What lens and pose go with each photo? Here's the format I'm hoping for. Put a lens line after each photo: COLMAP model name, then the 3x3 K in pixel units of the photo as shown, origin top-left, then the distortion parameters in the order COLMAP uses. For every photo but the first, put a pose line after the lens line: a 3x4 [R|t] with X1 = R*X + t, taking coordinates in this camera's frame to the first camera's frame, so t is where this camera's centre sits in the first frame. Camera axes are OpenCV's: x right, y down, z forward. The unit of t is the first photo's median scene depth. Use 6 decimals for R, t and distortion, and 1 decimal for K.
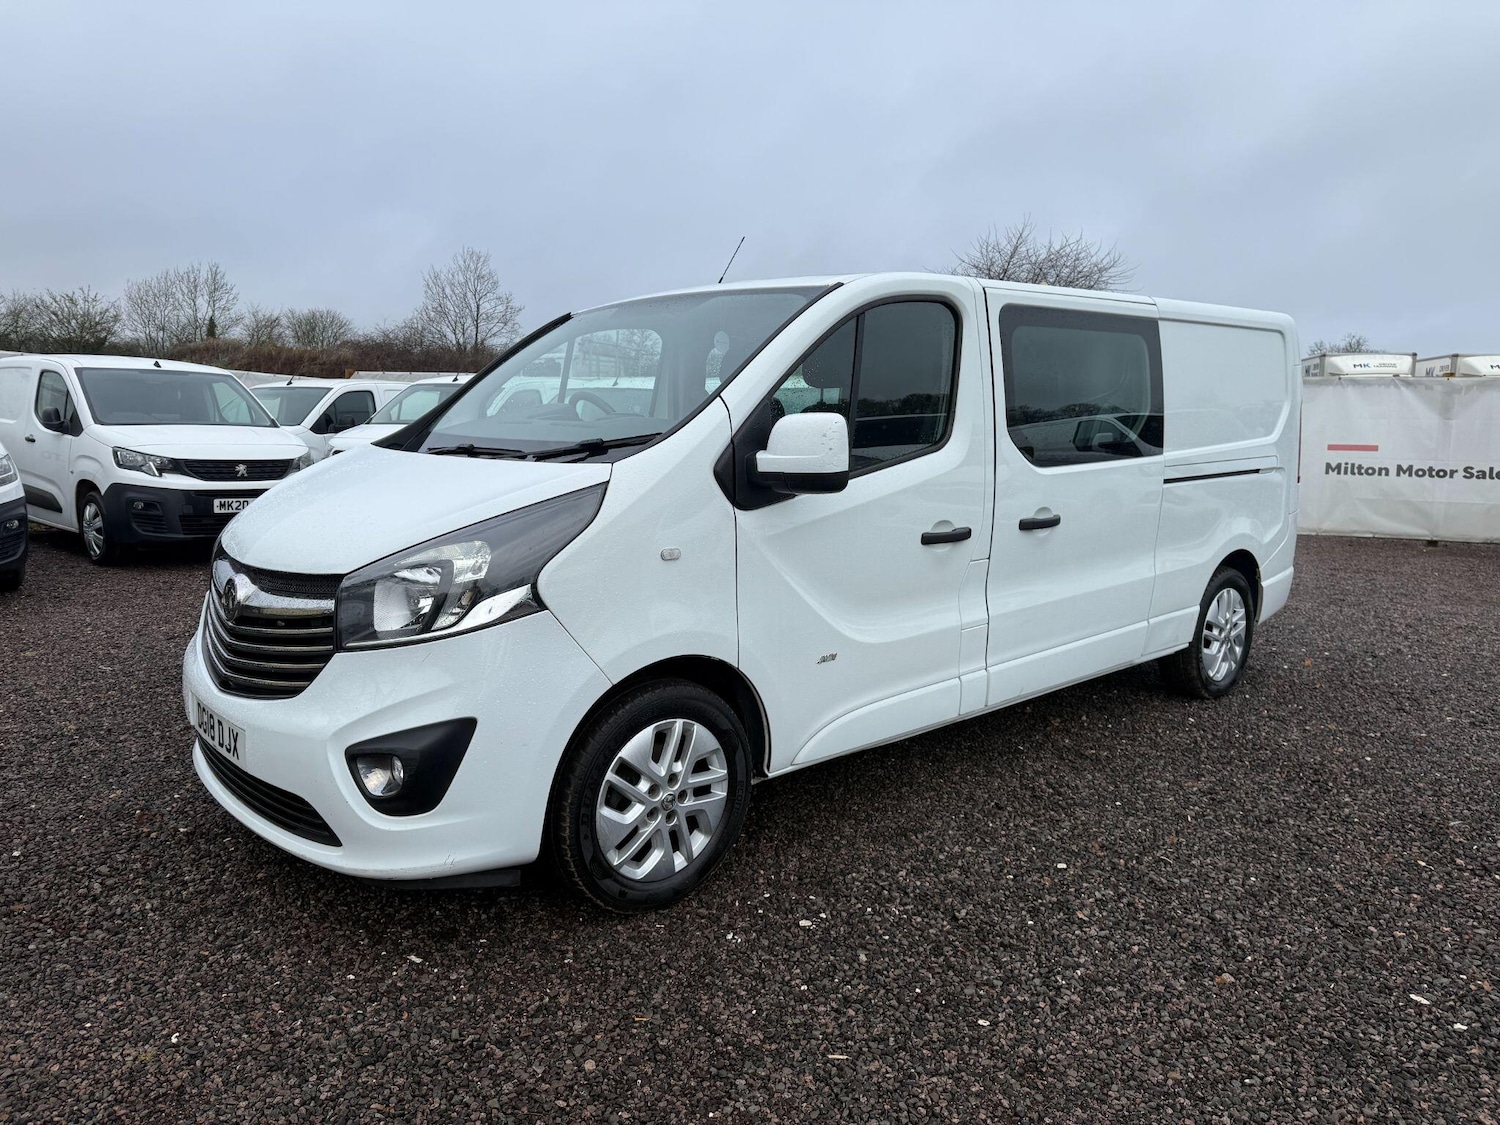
lens RADIAL K [[1049.2, 0, 748.6], [0, 1049.2, 593.1], [0, 0, 1]] dist [0.041670, -0.045348]
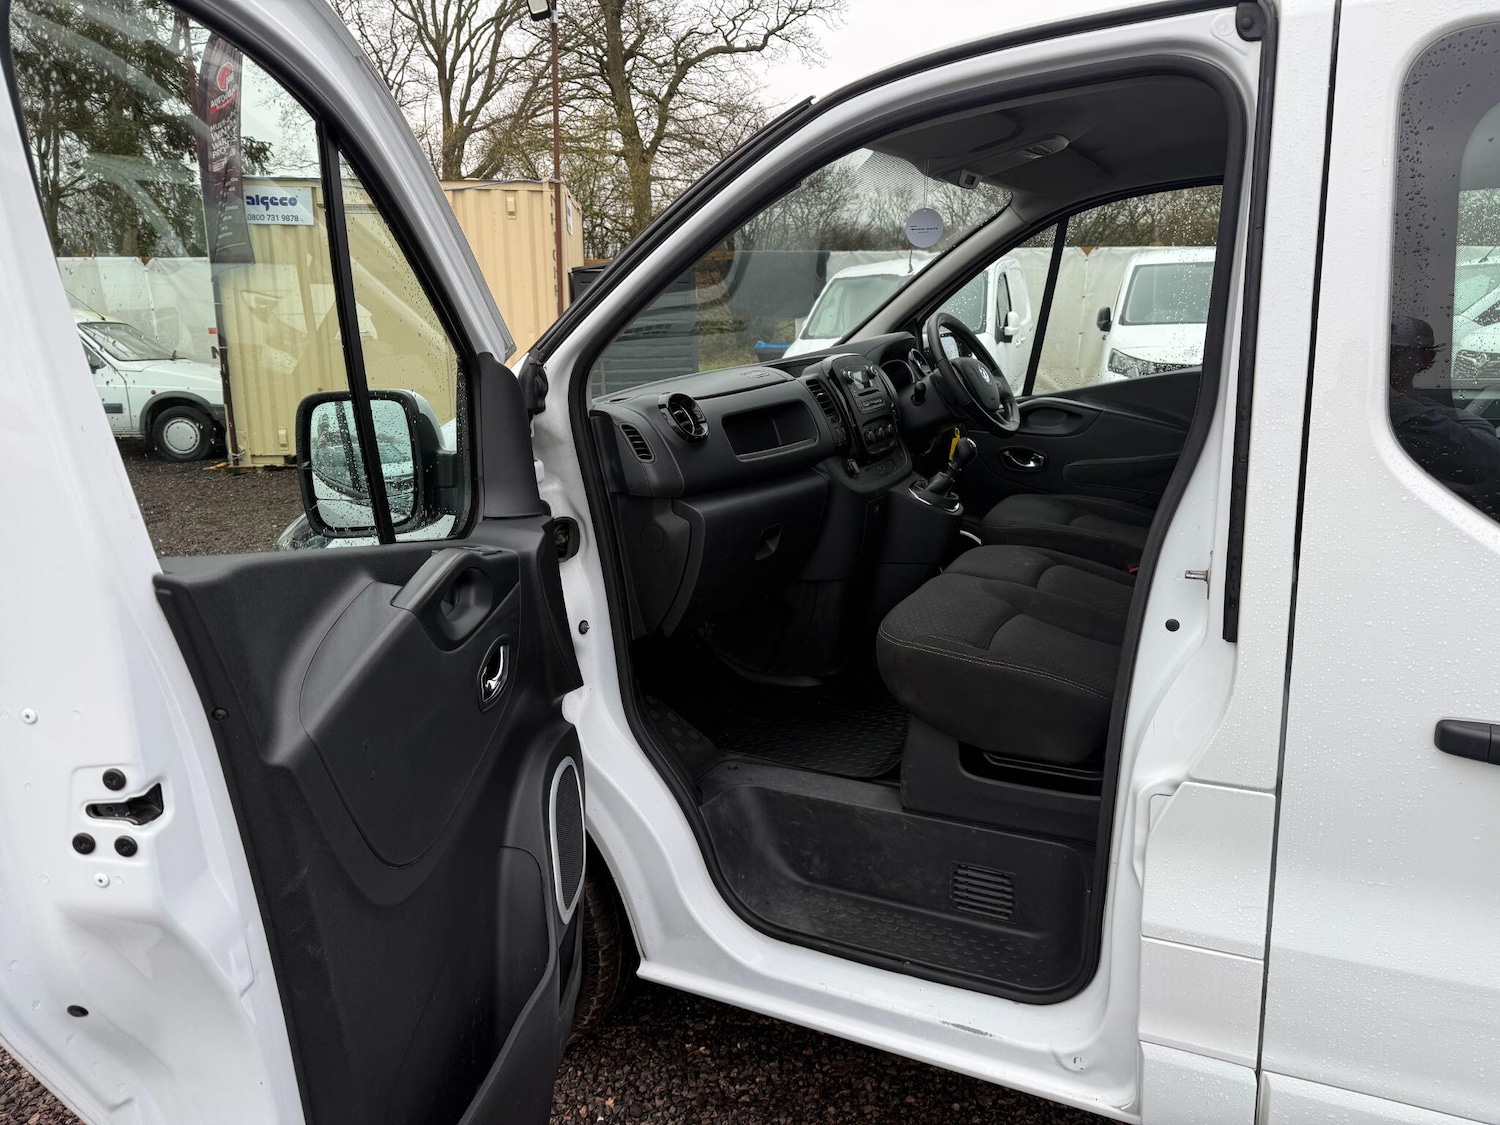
lens RADIAL K [[1068.3, 0, 745.4], [0, 1068.3, 558.6], [0, 0, 1]] dist [0.037504, -0.043365]
pose [[0.369114, 0.197602, -0.908134, 0.550181], [-0.125322, 0.978794, 0.162040, -0.168714], [0.920896, 0.053997, 0.386051, 0.798623]]
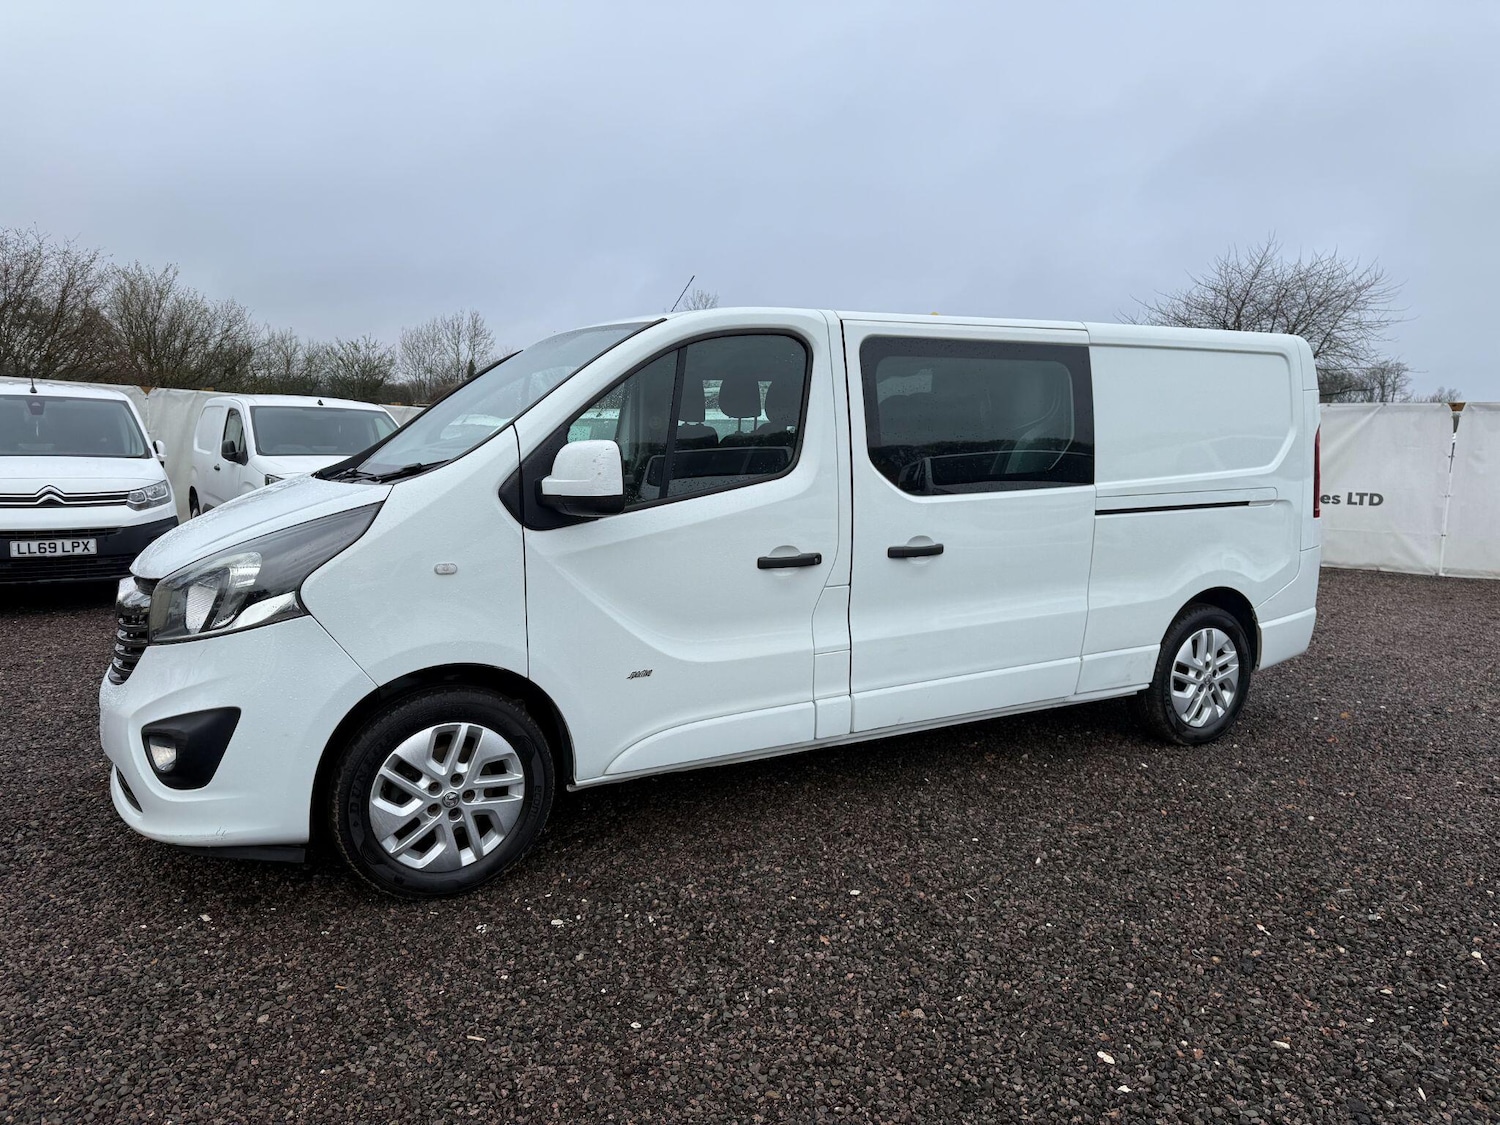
lens RADIAL K [[1053.5, 0, 753.1], [0, 1053.5, 566.4], [0, 0, 1]] dist [0.100945, -0.164606]
pose [[0.976503, 0.022291, -0.214349, 0.409813], [-0.034239, 0.998050, -0.052190, 0.006365], [0.212768, 0.058302, 0.975362, -0.007578]]
